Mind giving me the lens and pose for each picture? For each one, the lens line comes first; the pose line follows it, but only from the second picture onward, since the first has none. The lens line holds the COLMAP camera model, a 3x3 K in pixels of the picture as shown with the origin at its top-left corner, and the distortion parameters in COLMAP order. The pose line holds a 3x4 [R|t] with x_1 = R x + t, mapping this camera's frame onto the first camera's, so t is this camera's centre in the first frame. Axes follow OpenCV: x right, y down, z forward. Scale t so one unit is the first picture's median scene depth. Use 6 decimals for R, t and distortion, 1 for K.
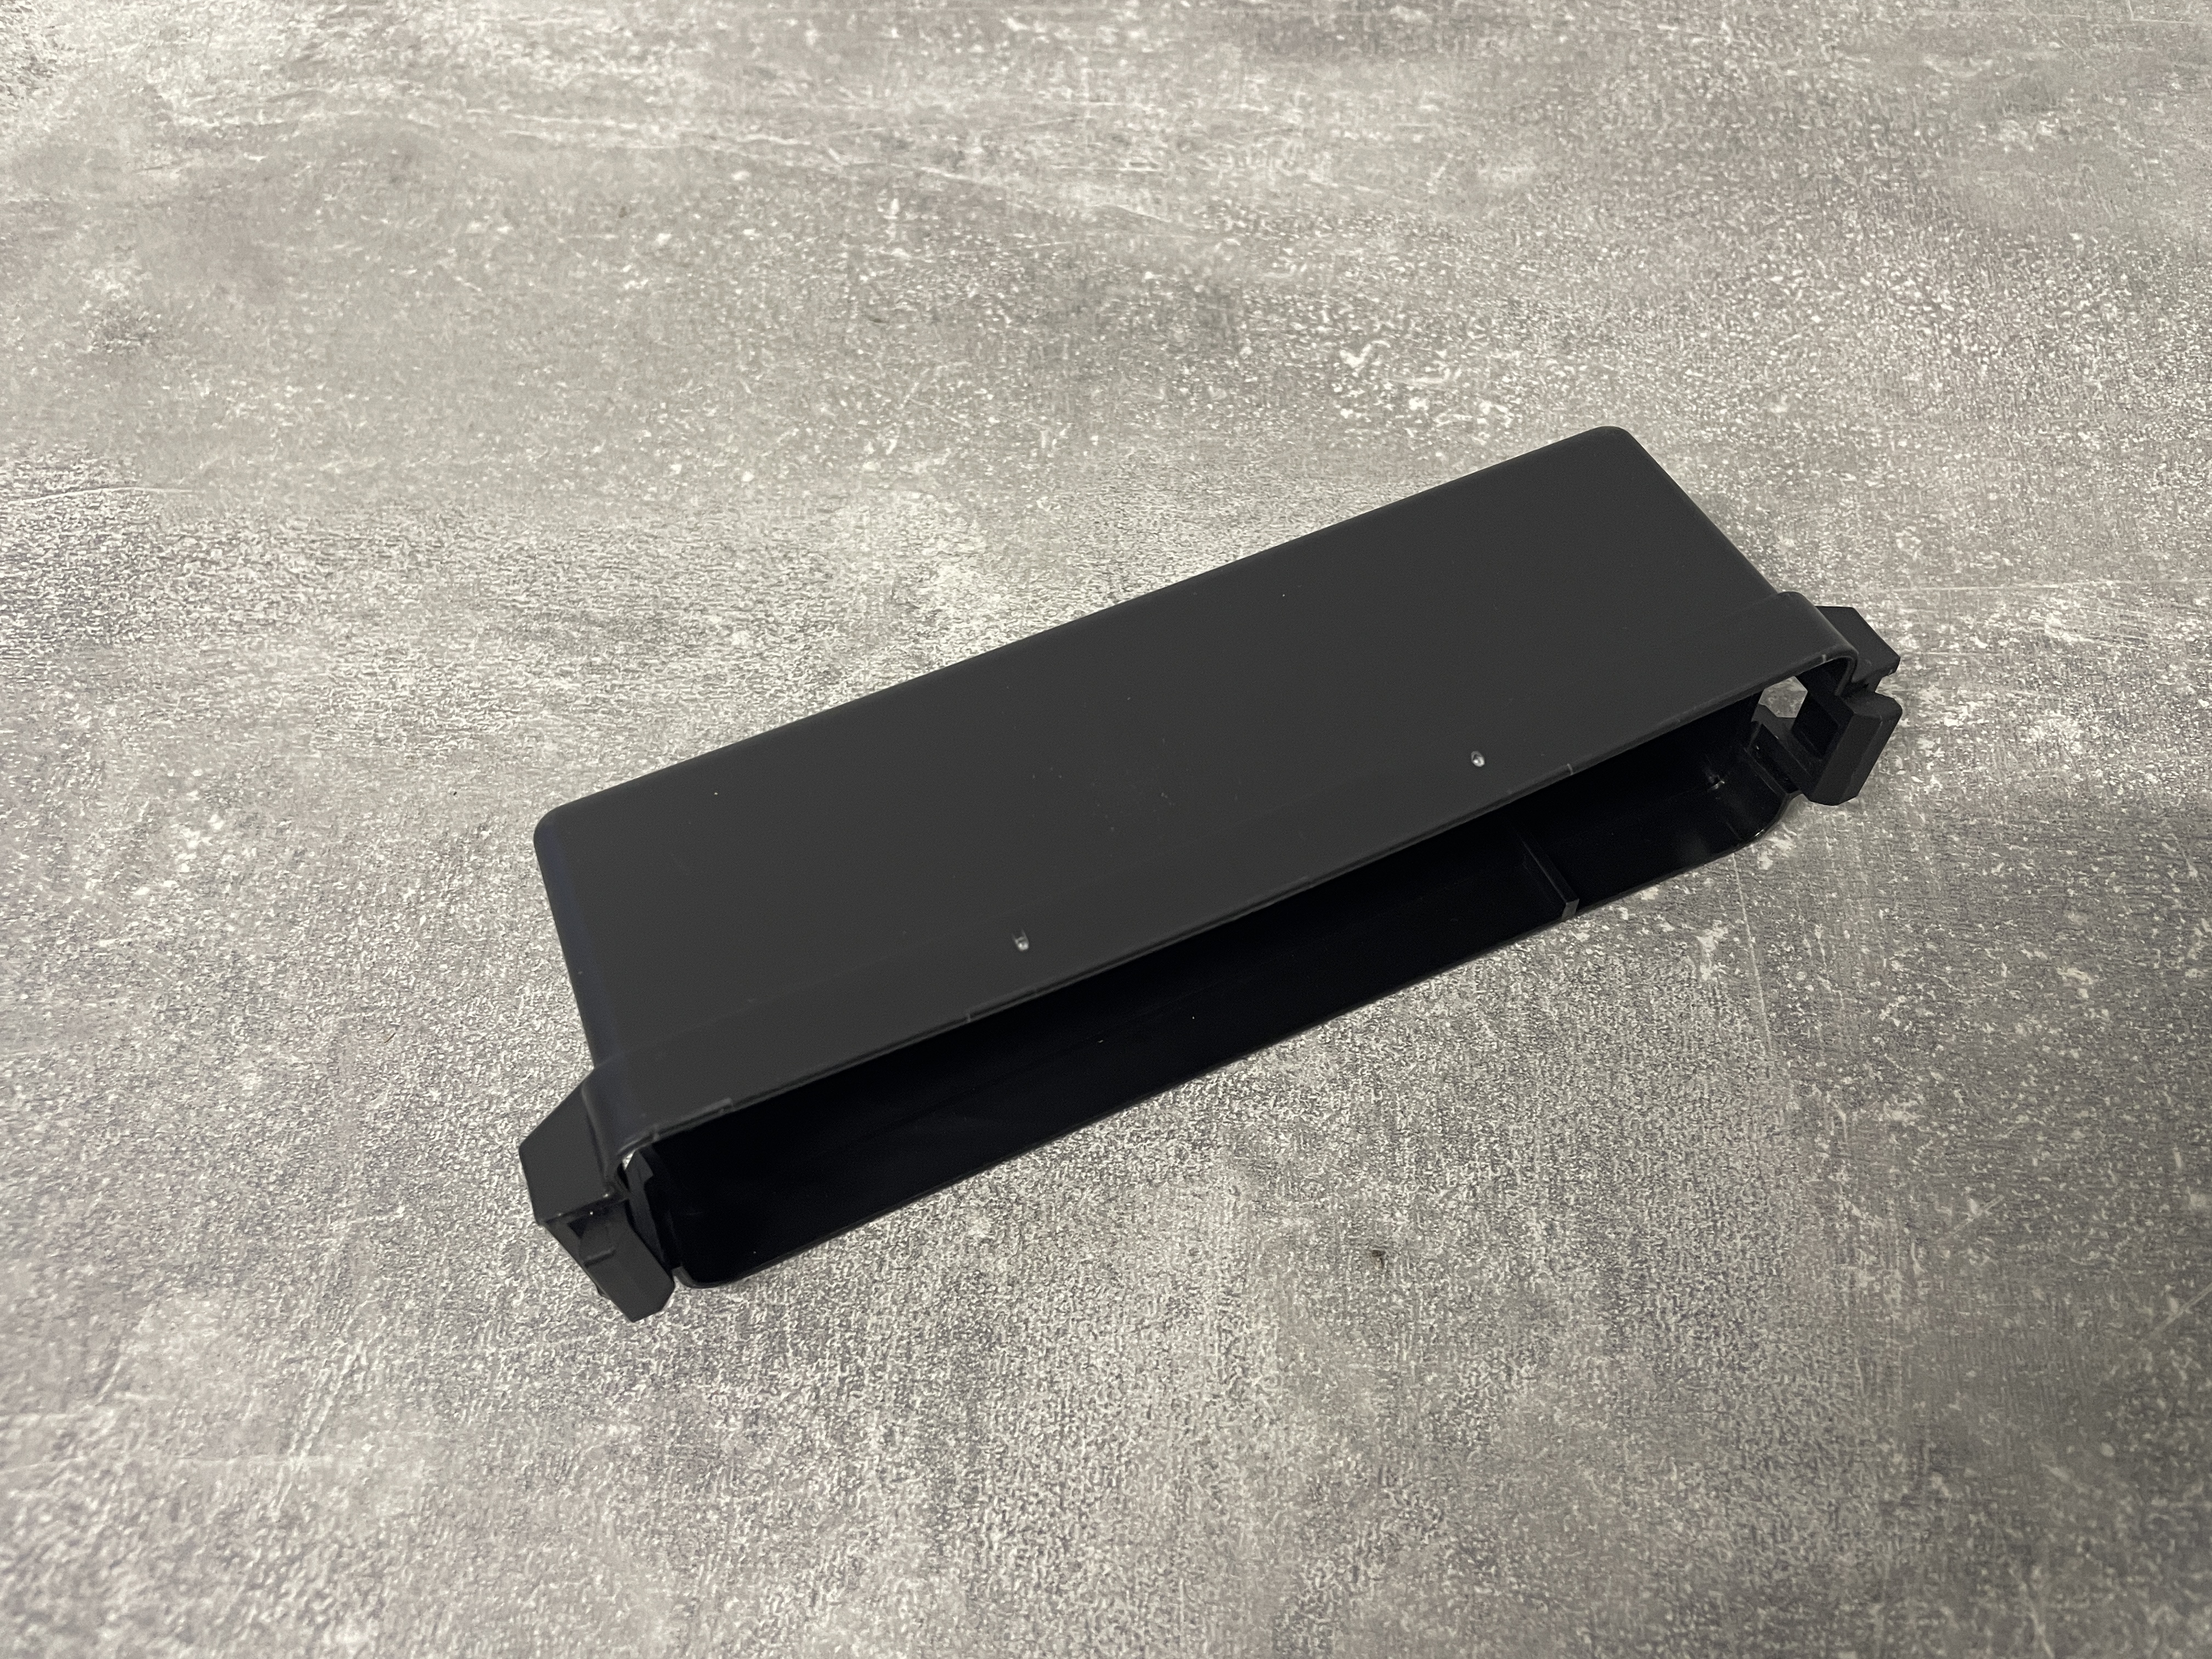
lens RADIAL K [[1703.6, 0, 1128.8], [0, 1703.6, 801.1], [0, 0, 1]] dist [0.067365, -0.100755]
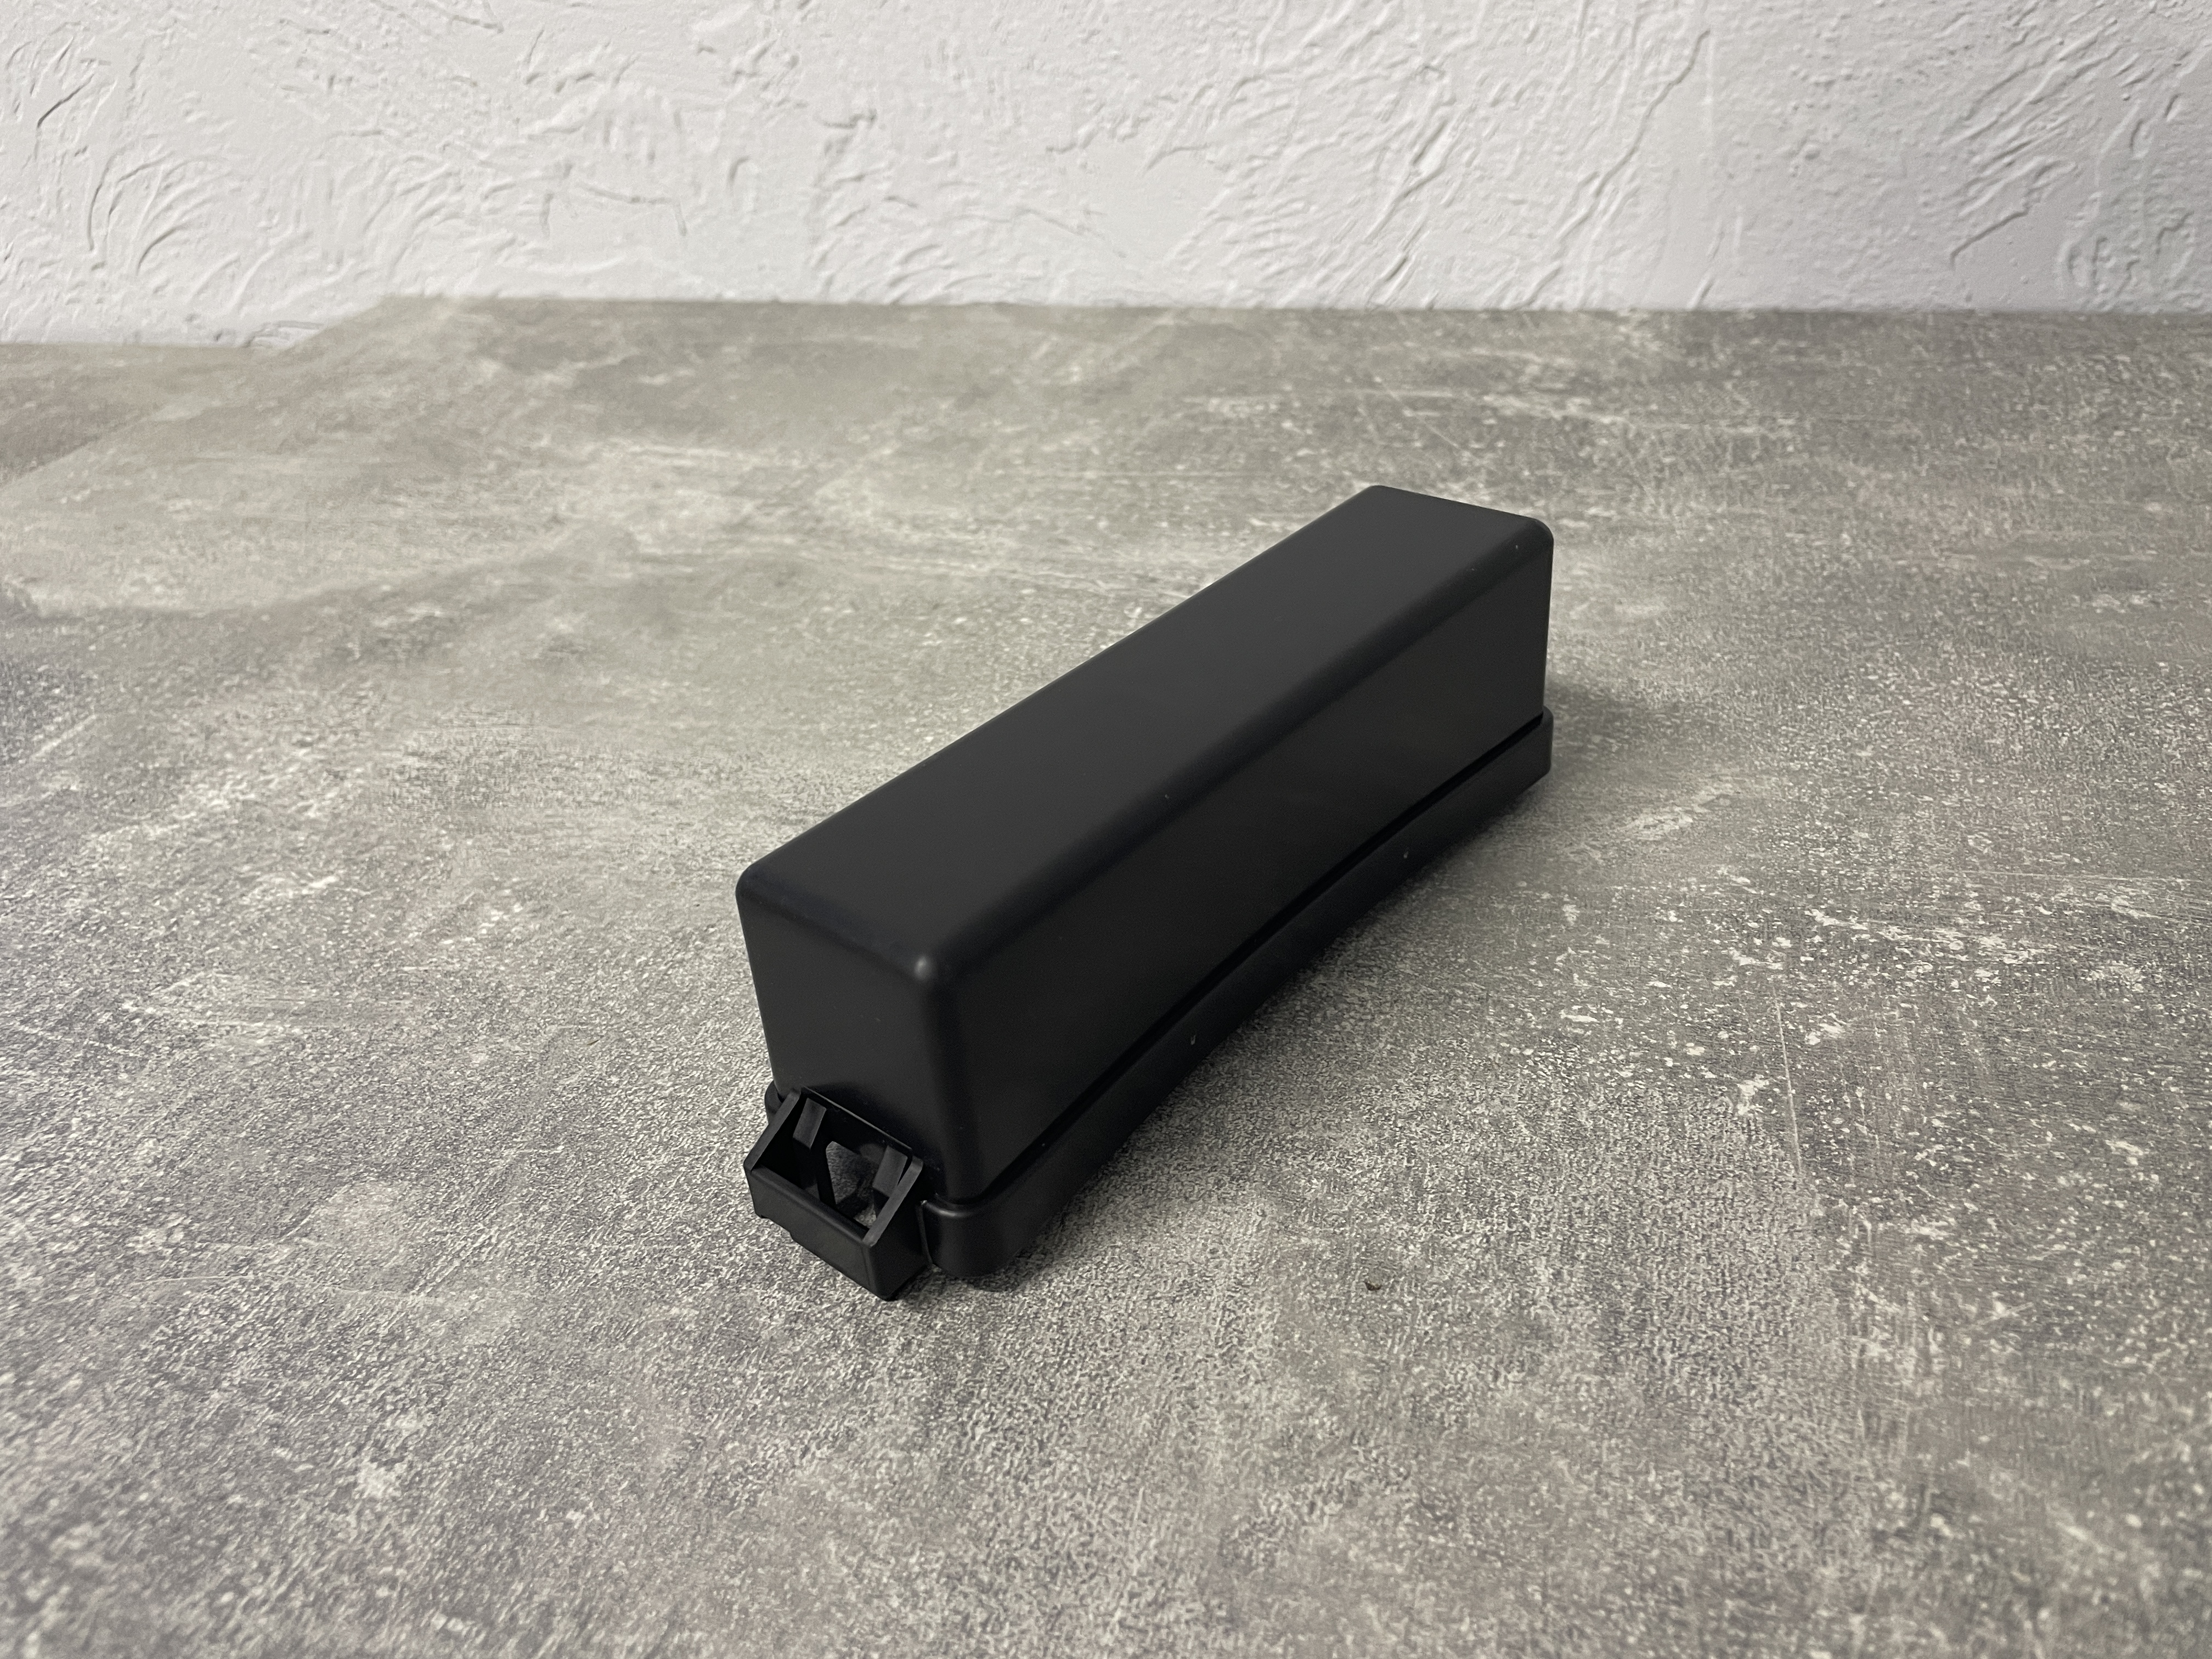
lens RADIAL K [[1703.6, 0, 1115.3], [0, 1703.6, 822.6], [0, 0, 1]] dist [0.067365, -0.100755]
pose [[0.974611, 0.068383, -0.213206, 0.158797], [-0.154204, 0.895398, -0.417712, 0.405364], [0.162340, 0.439984, 0.883210, -0.067313]]
